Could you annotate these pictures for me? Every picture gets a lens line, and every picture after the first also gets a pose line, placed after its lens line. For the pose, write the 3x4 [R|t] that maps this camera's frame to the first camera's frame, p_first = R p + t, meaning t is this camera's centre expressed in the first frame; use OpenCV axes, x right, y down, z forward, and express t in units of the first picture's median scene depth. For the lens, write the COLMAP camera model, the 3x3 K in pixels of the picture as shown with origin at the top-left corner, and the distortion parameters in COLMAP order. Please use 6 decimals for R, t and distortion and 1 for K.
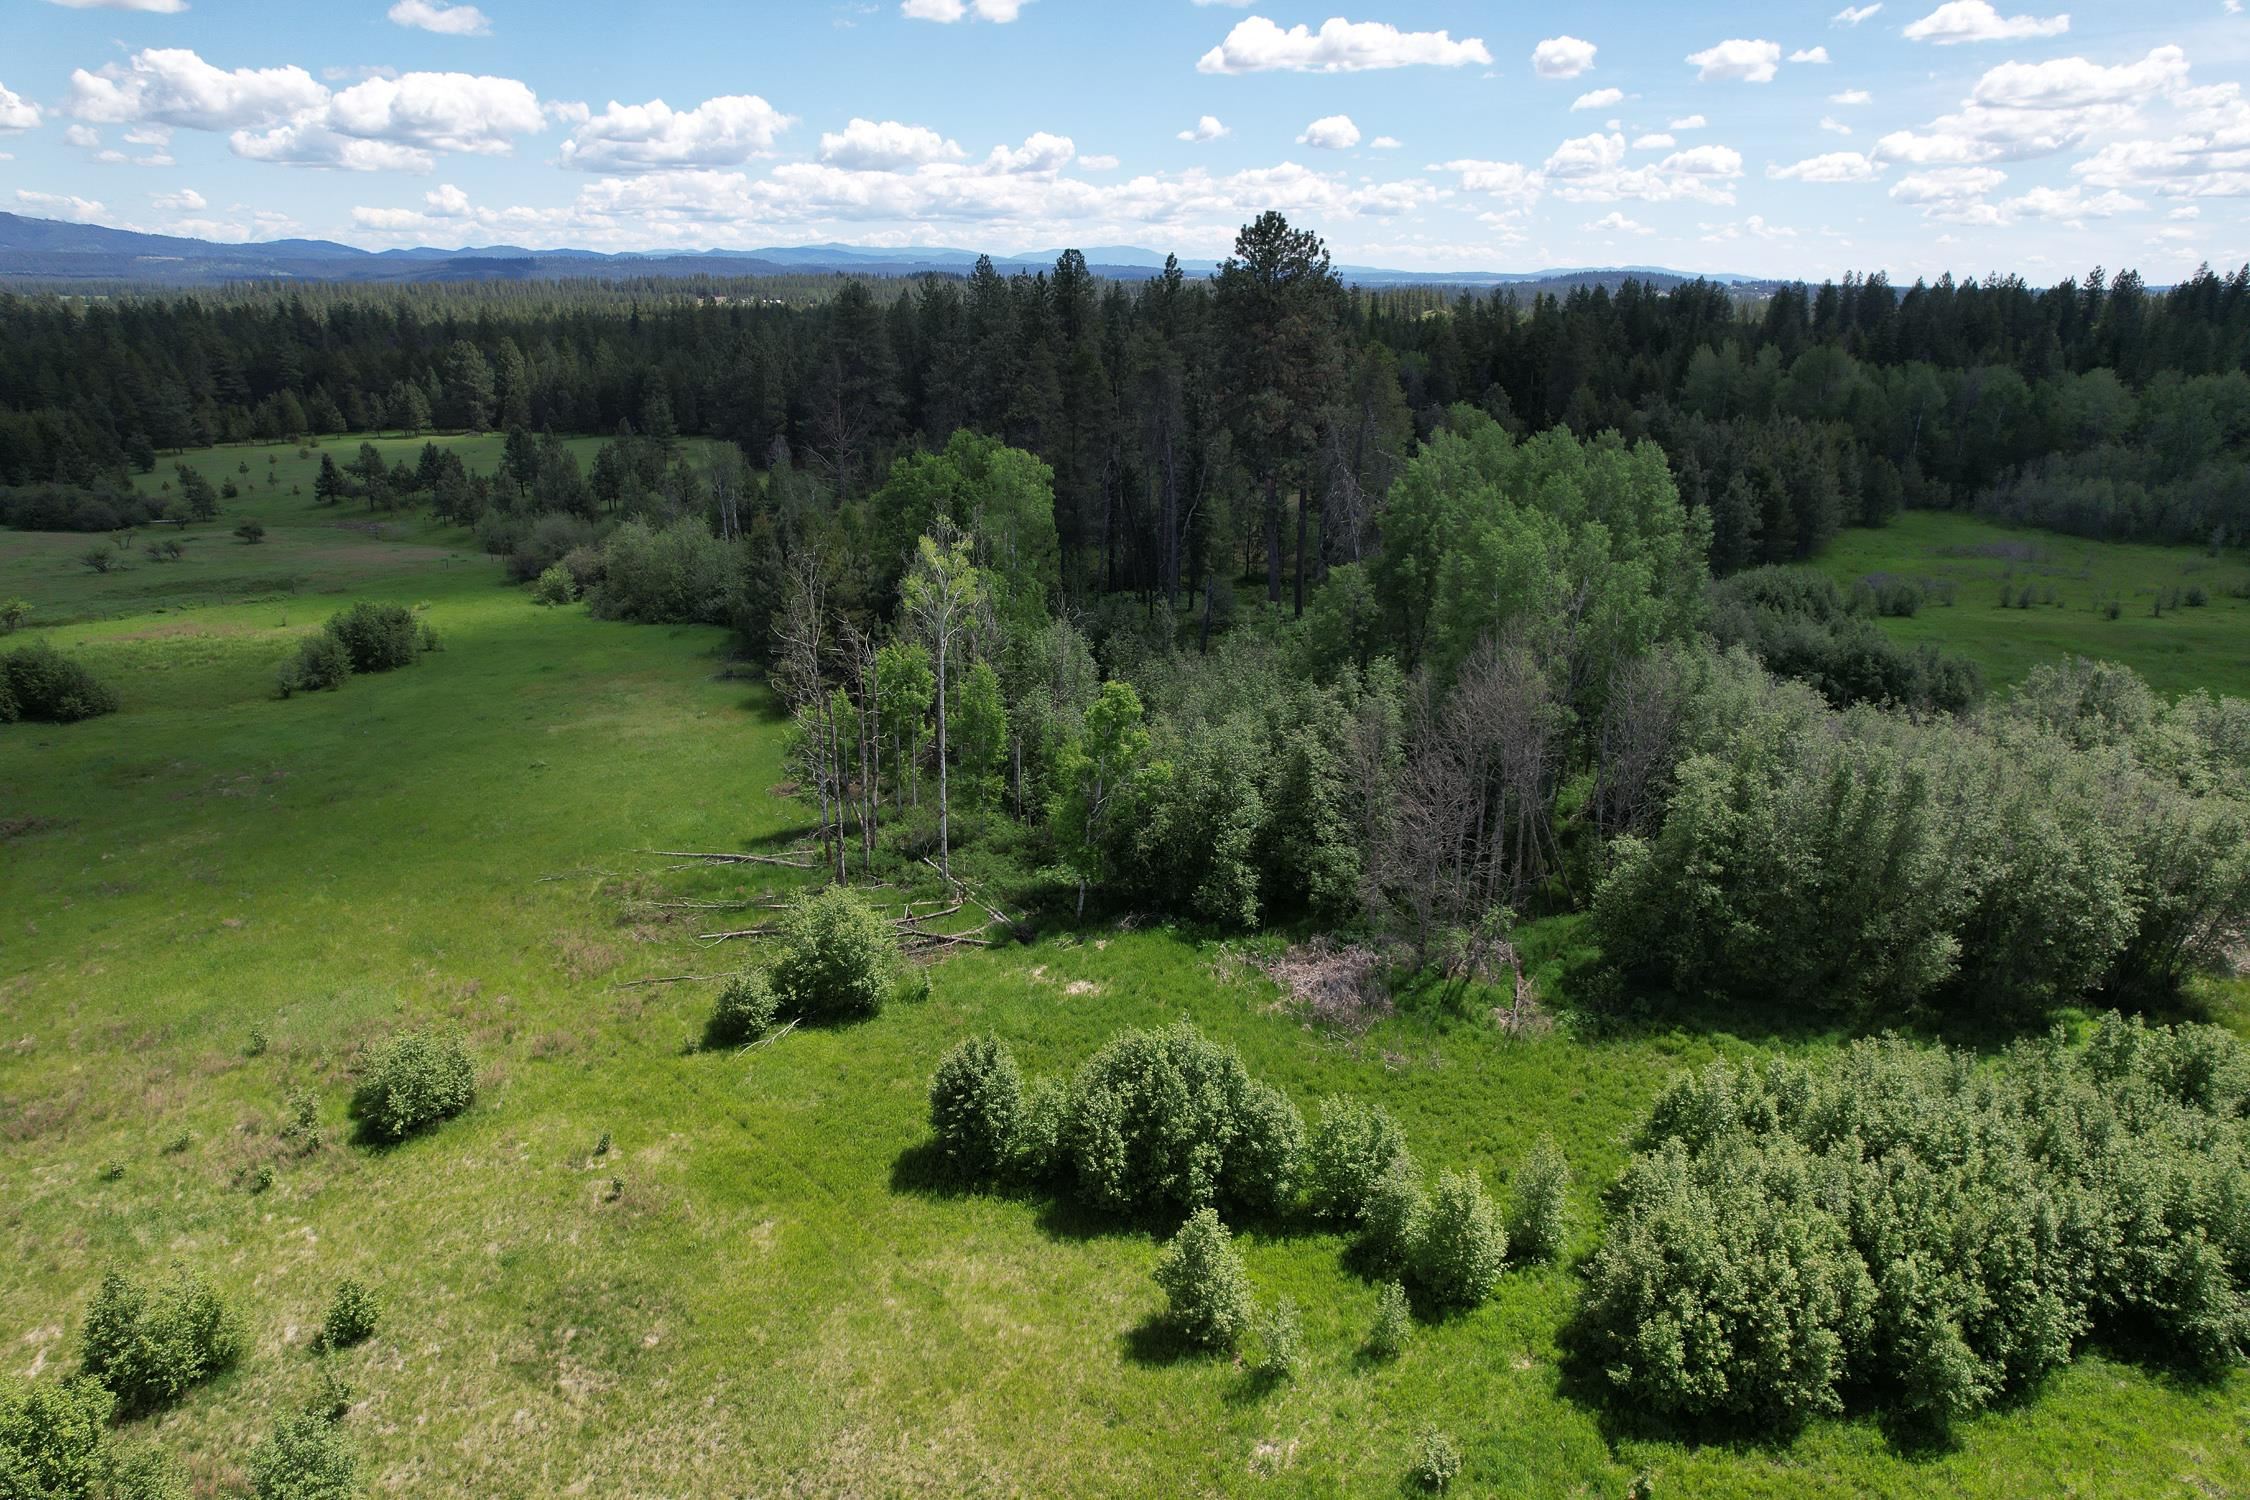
lens RADIAL K [[1443.4, 0, 1131.0], [0, 1443.4, 747.7], [0, 0, 1]] dist [-0.076582, 0.073432]
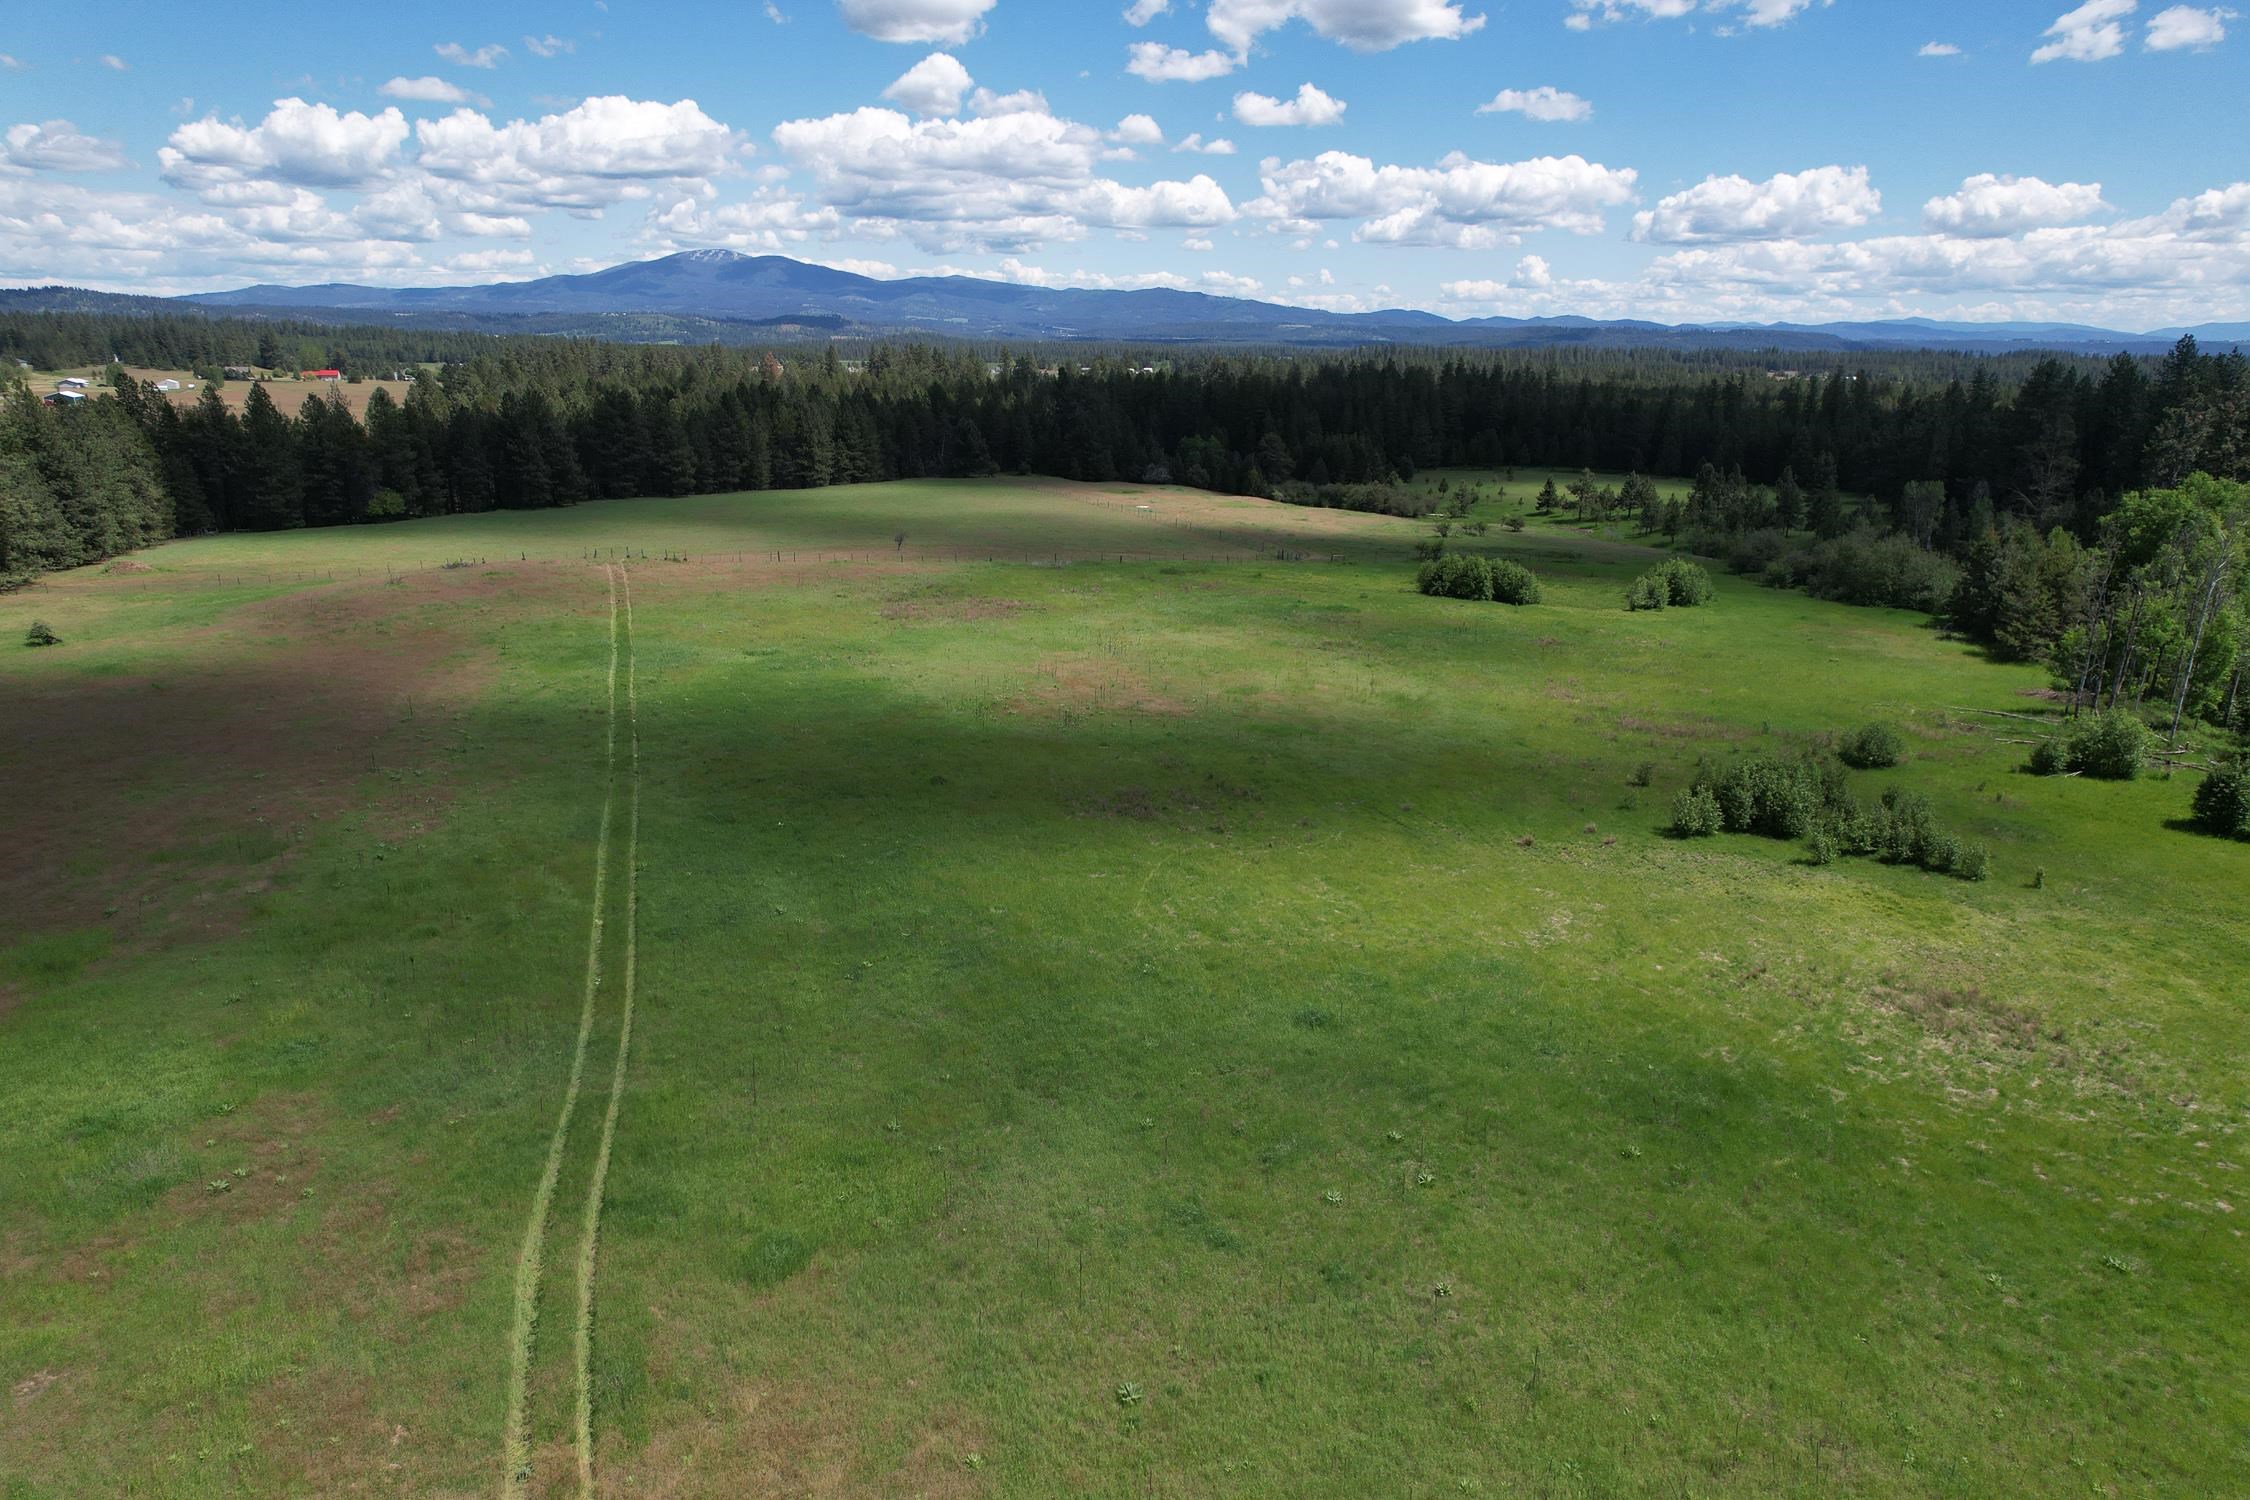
lens RADIAL K [[1443.4, 0, 1126.9], [0, 1443.4, 751.4], [0, 0, 1]] dist [-0.076582, 0.073432]
pose [[0.775995, 0.177004, -0.605394, -0.023768], [-0.203042, 0.978827, 0.025929, 0.089575], [0.597165, 0.102800, 0.795504, -0.268935]]
